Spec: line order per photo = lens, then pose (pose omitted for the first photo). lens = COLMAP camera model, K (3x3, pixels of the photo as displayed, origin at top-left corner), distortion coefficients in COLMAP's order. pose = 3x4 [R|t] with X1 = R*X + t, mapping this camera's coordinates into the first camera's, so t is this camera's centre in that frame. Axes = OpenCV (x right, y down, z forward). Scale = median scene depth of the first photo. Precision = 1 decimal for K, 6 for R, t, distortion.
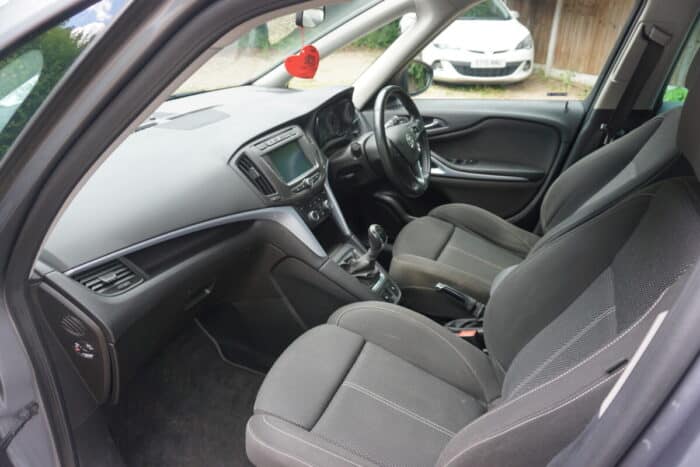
lens RADIAL K [[467.3, 0, 349.2], [0, 467.3, 233.5], [0, 0, 1]] dist [-0.037963, 0.030305]
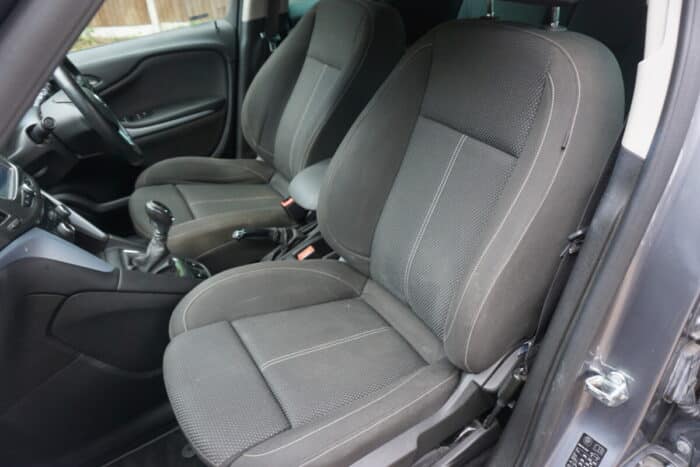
lens RADIAL K [[467.3, 0, 348.9], [0, 467.3, 234.1], [0, 0, 1]] dist [-0.037963, 0.030305]
pose [[0.561400, -0.469839, 0.681235, -0.297214], [0.415119, 0.872024, 0.259327, -0.032746], [-0.715895, 0.137207, 0.684594, 0.218796]]
